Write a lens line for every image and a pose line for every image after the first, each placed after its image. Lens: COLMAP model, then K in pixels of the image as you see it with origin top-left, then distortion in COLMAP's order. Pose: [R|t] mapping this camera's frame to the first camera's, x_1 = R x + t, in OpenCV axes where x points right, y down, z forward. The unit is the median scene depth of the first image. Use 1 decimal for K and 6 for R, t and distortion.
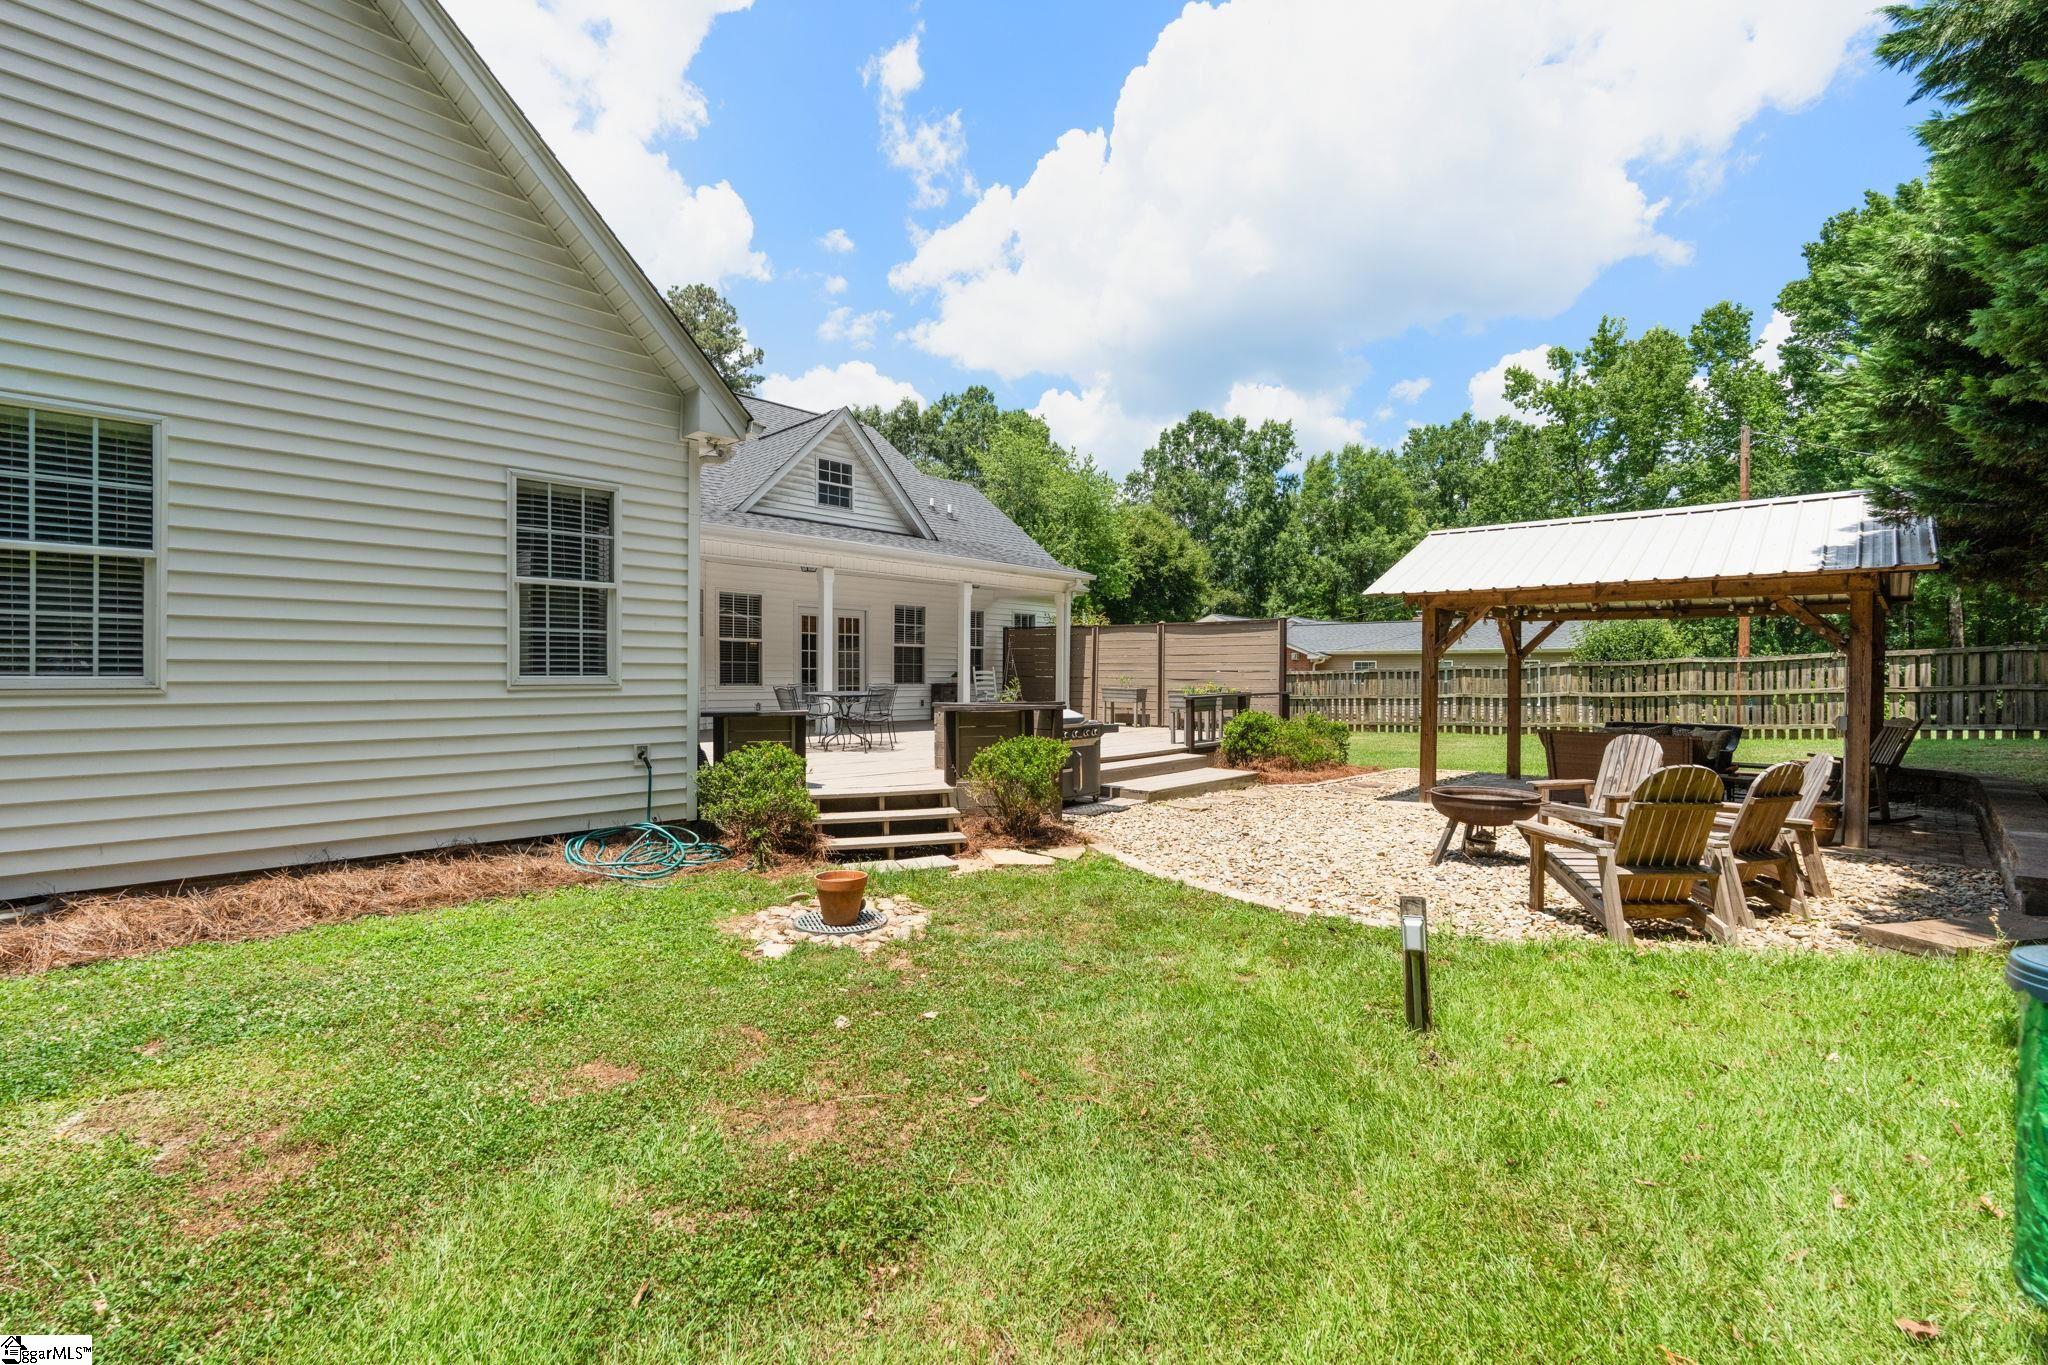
lens RADIAL K [[884.4, 0, 1022.3], [0, 884.4, 678.5], [0, 0, 1]] dist [0.000627, 0.000125]
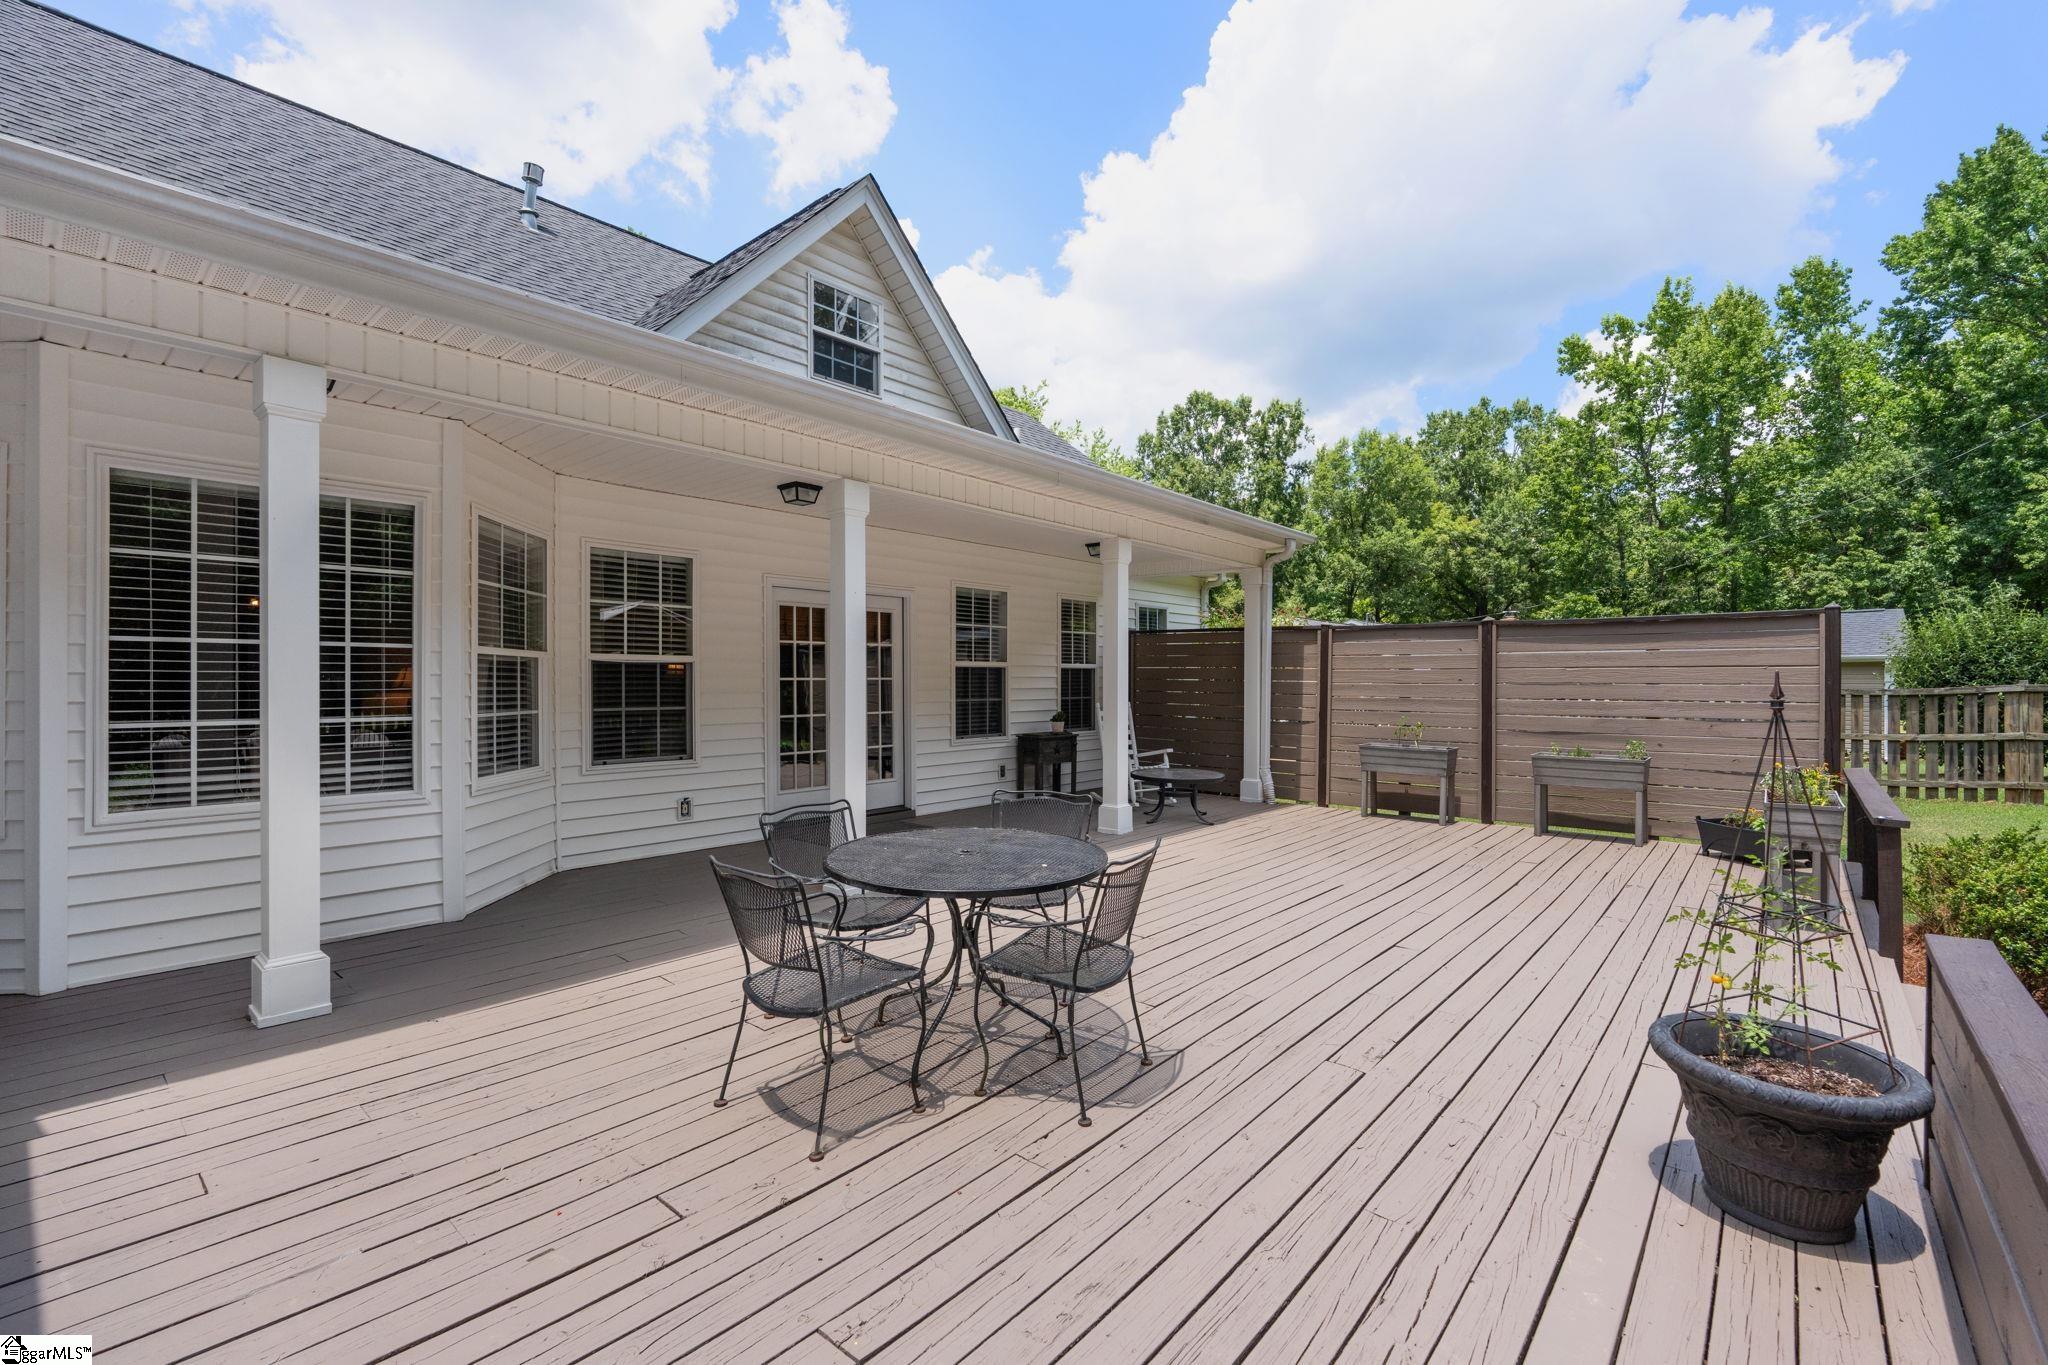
lens RADIAL K [[884.4, 0, 1022.3], [0, 884.4, 678.5], [0, 0, 1]] dist [0.000627, 0.000125]
pose [[0.998507, -0.006352, 0.054257, -0.040615], [0.006716, 0.999956, -0.006527, -0.007804], [-0.054213, 0.006882, 0.998506, 0.144805]]
